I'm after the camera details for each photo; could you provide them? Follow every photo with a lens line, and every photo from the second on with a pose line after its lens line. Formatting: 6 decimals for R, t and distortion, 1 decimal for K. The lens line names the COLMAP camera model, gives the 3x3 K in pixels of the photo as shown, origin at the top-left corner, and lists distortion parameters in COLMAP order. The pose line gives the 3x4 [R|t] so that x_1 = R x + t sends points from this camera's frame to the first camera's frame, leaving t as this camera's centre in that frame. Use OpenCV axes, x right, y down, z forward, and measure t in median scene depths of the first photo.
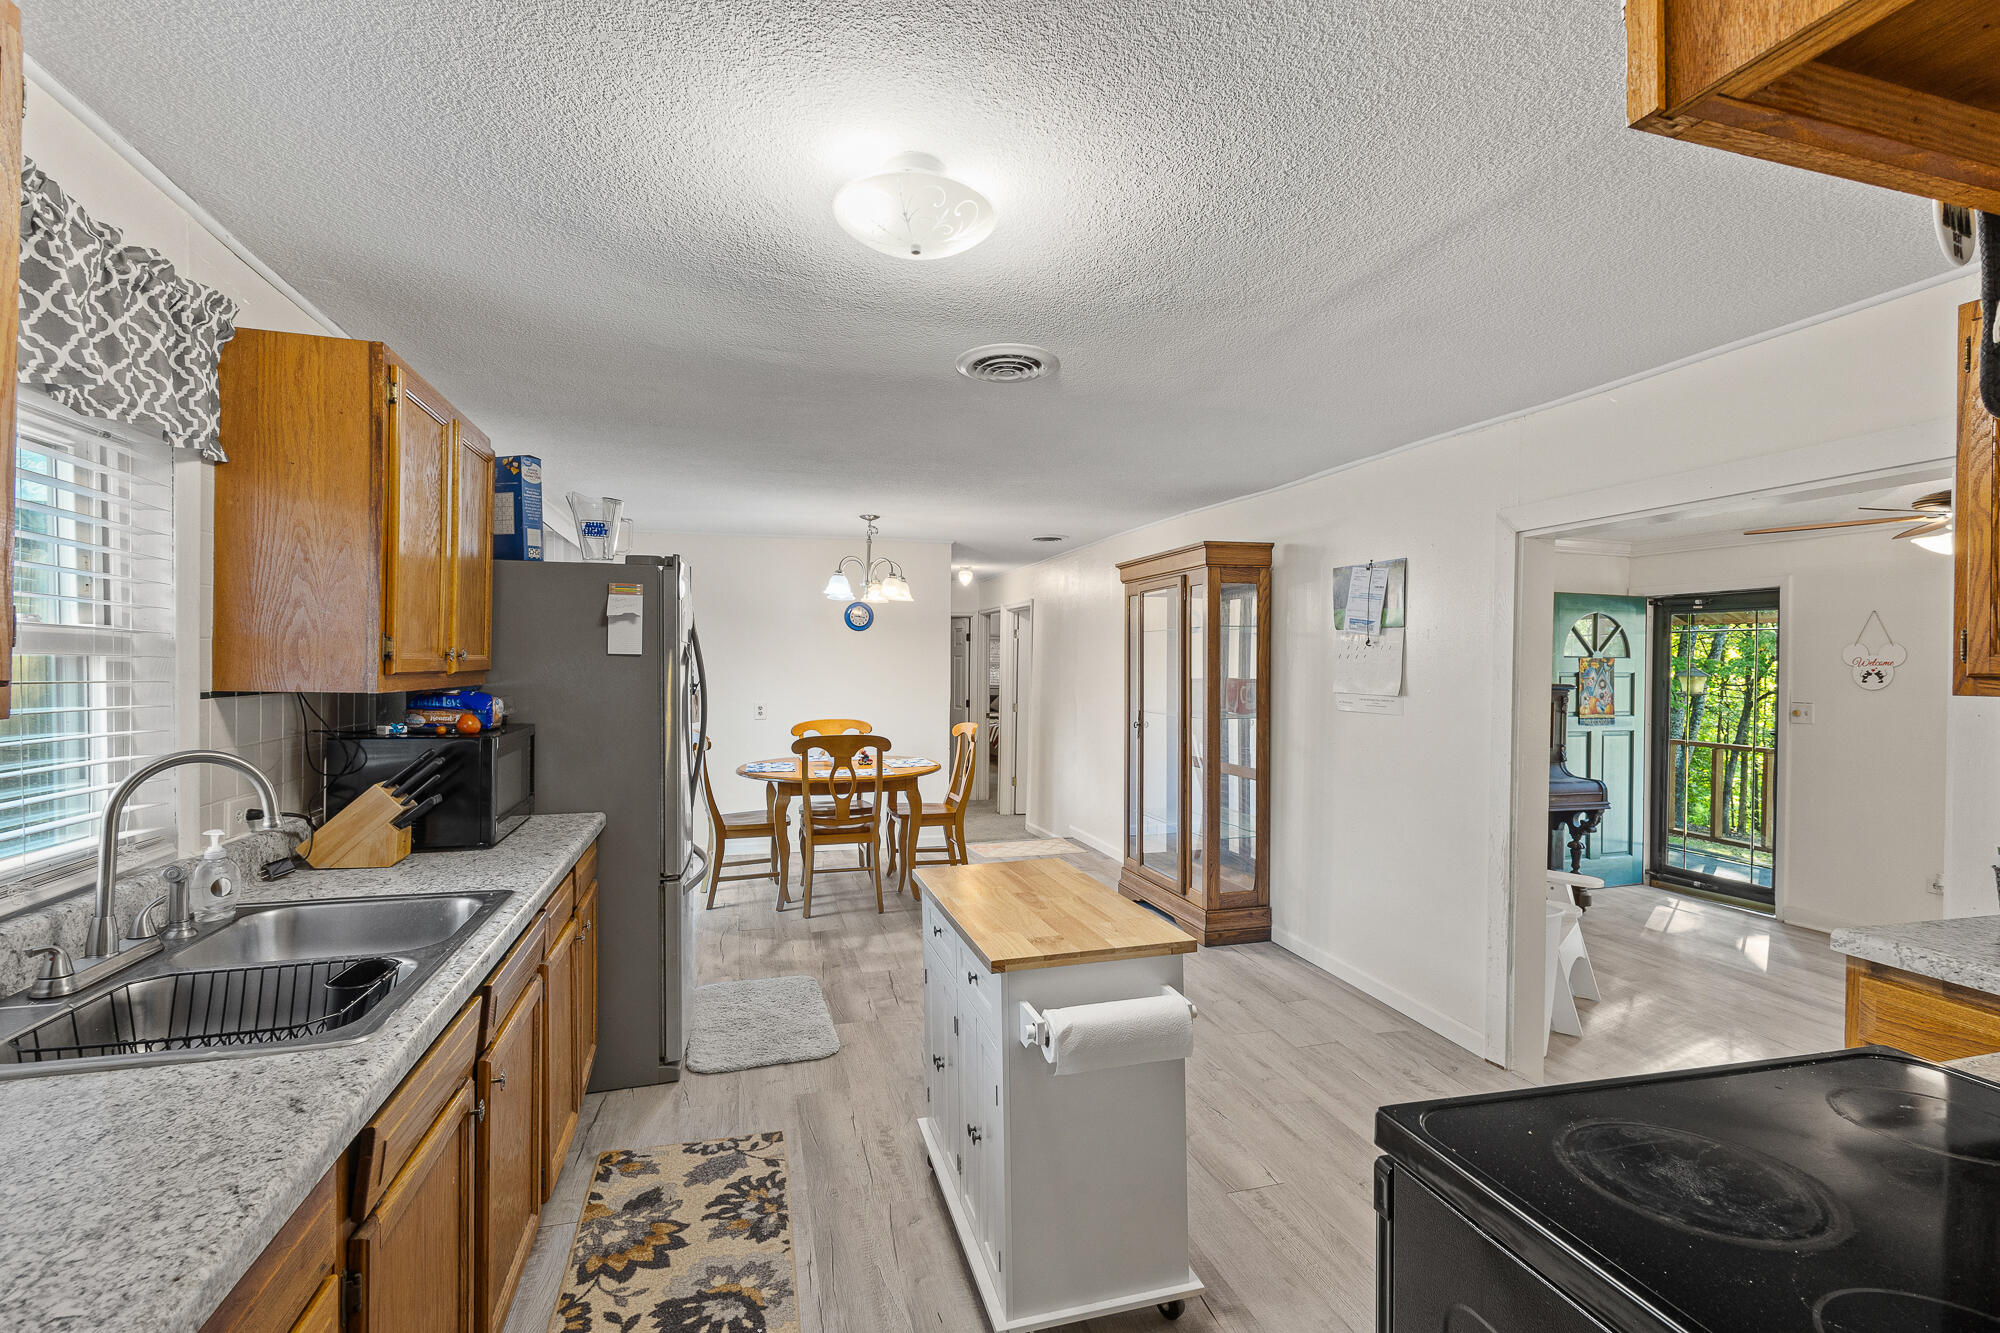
lens RADIAL K [[921.9, 0, 1003.6], [0, 921.9, 671.0], [0, 0, 1]] dist [0.000857, -0.000825]
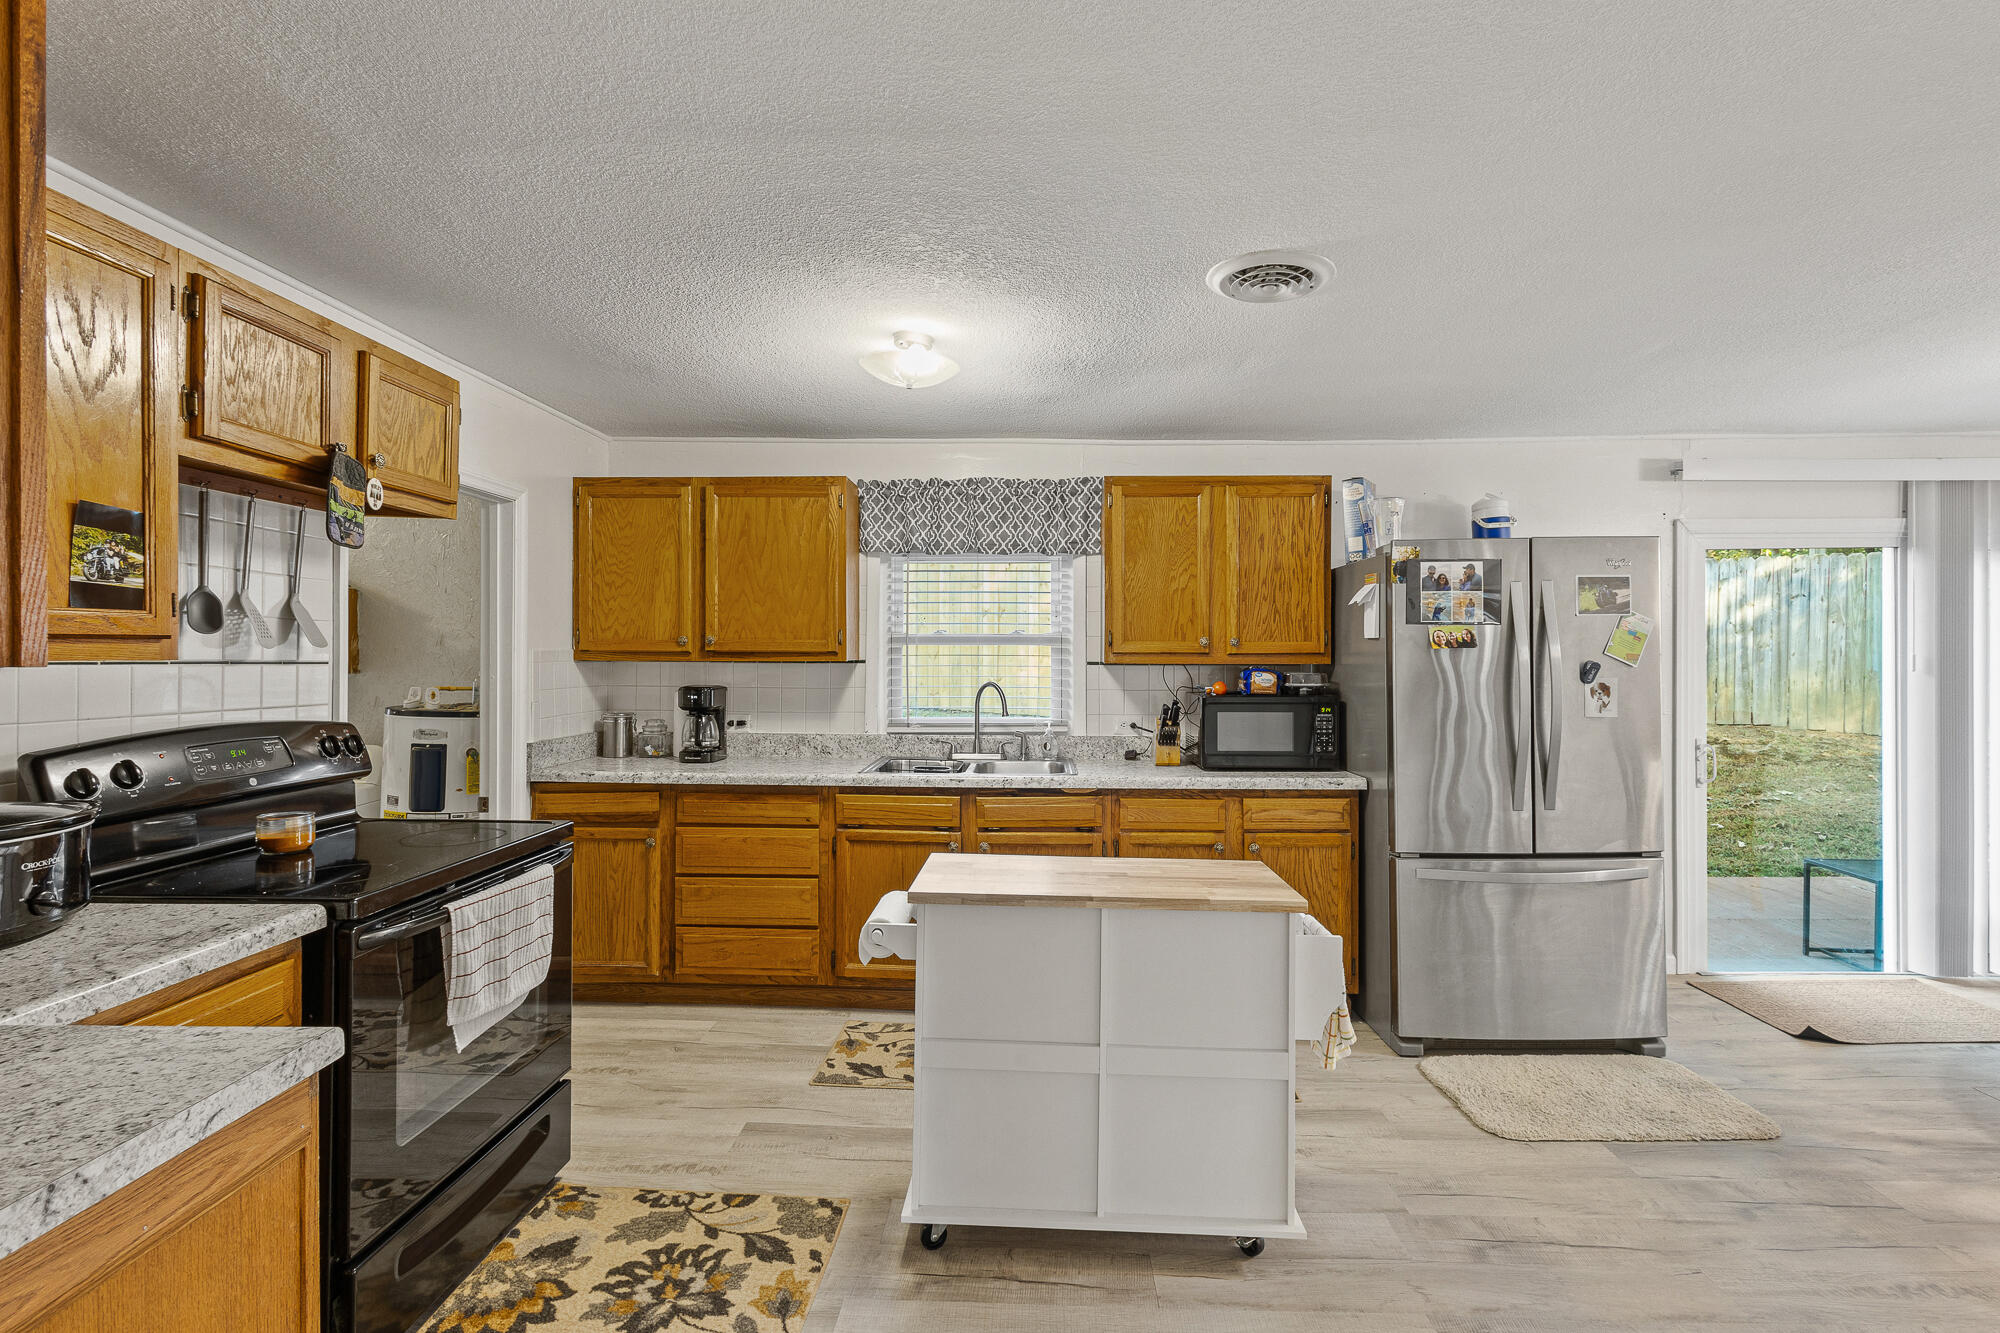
lens RADIAL K [[923.0, 0, 1005.6], [0, 923.0, 655.6], [0, 0, 1]] dist [0.008663, -0.000702]
pose [[-0.311280, -0.005664, -0.950302, 0.409914], [-0.009568, 0.999950, -0.002826, 0.005625], [0.950270, 0.008212, -0.311318, 0.490617]]
